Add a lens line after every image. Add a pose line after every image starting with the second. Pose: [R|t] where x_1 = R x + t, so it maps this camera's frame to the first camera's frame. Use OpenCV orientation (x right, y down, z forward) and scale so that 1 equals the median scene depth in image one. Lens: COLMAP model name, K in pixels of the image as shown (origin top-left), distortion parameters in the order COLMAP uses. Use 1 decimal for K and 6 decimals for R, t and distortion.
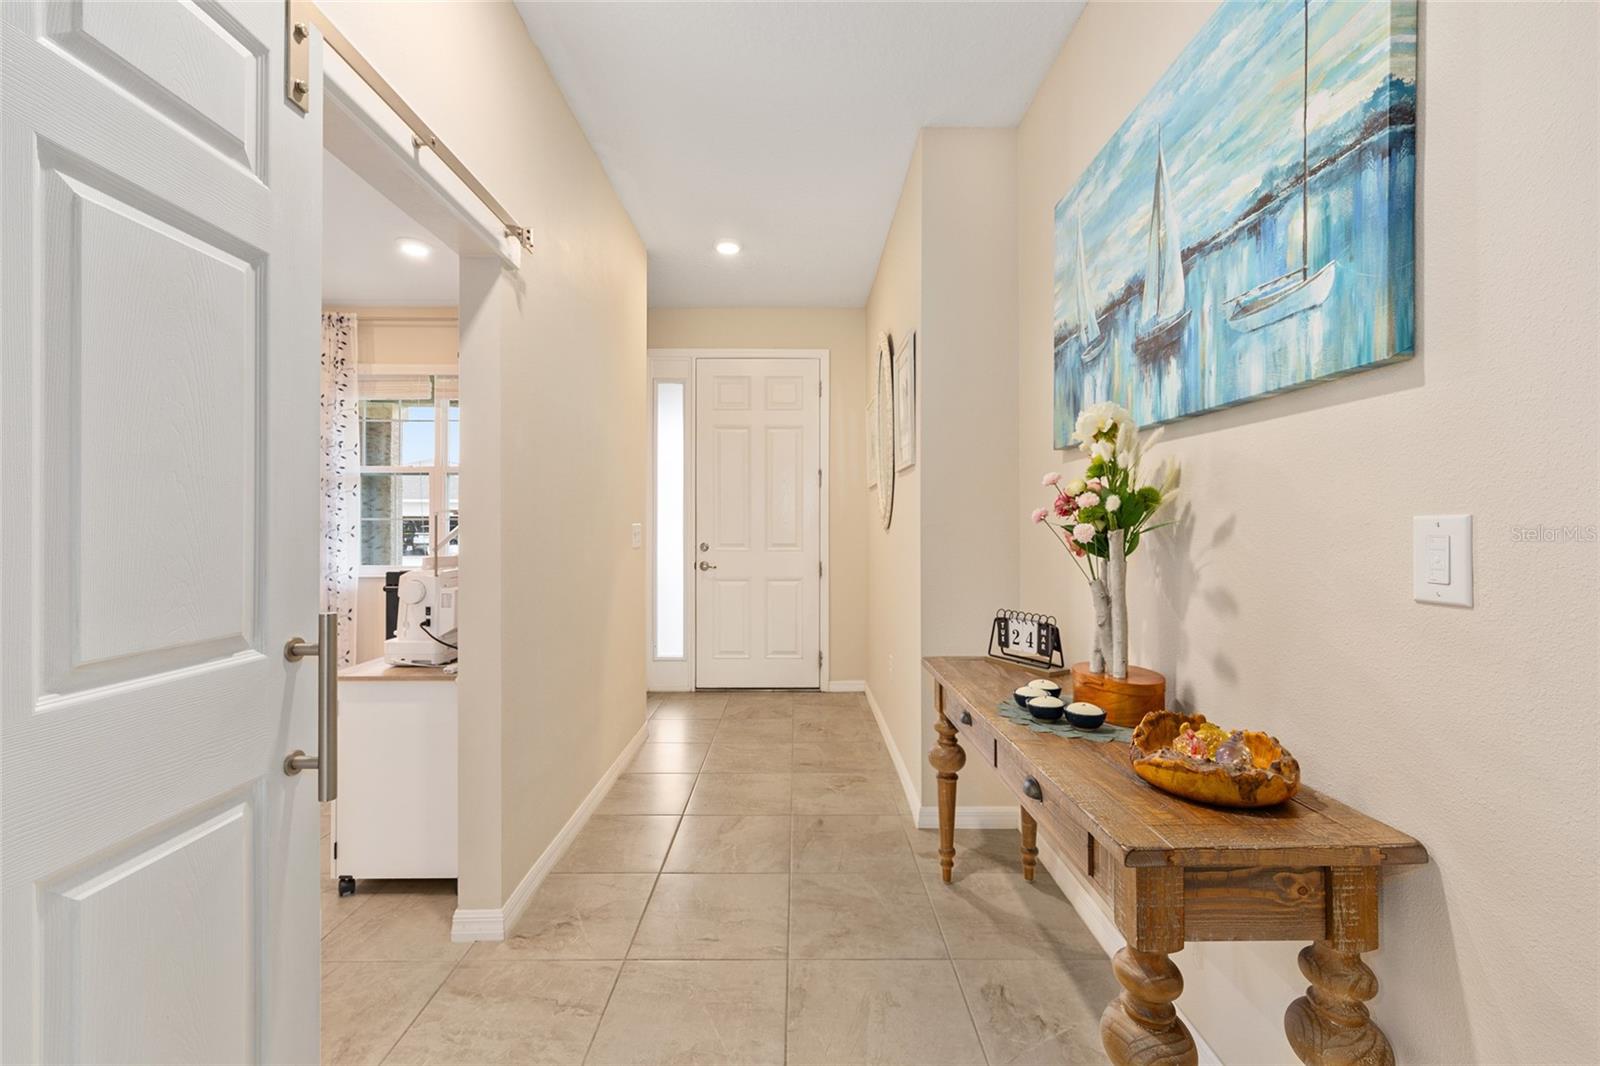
lens RADIAL K [[639.7, 0, 804.4], [0, 639.7, 529.1], [0, 0, 1]] dist [-0.001284, -0.000021]
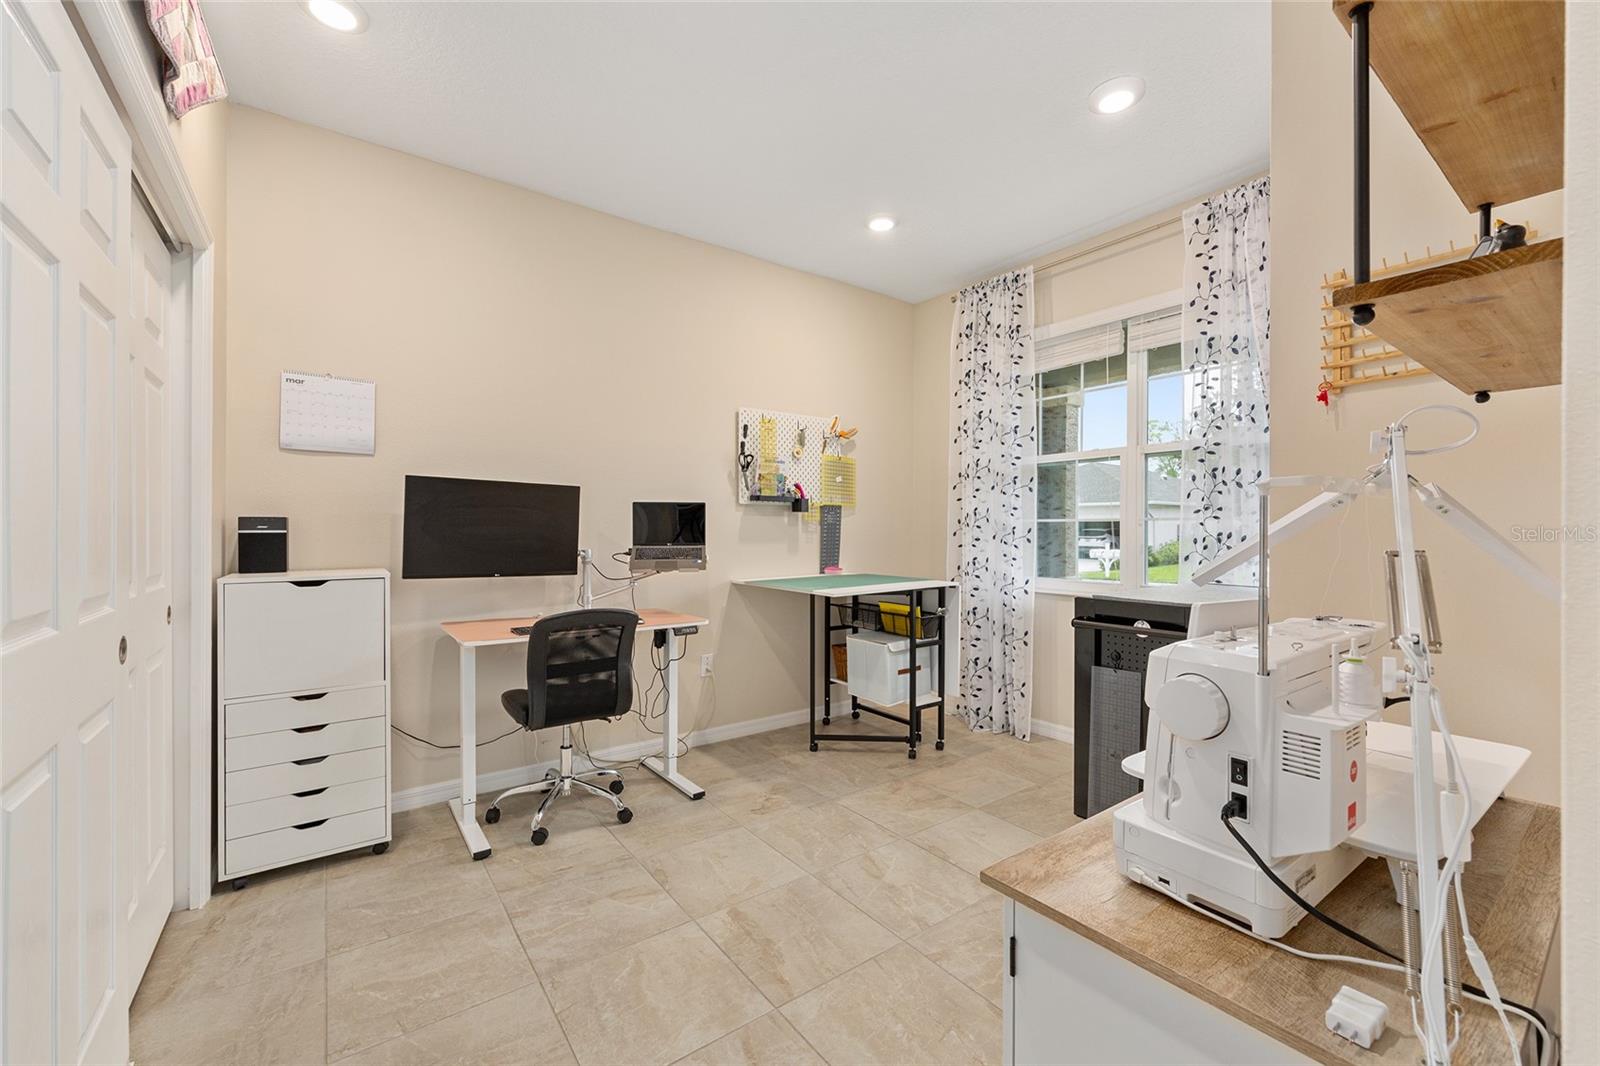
lens RADIAL K [[639.7, 0, 802.1], [0, 639.7, 531.1], [0, 0, 1]] dist [-0.001284, -0.000021]
pose [[0.584023, -0.000021, -0.811737, -0.216437], [-0.001132, 0.999999, -0.000840, -0.001118], [0.811737, 0.001410, 0.584022, 0.293343]]
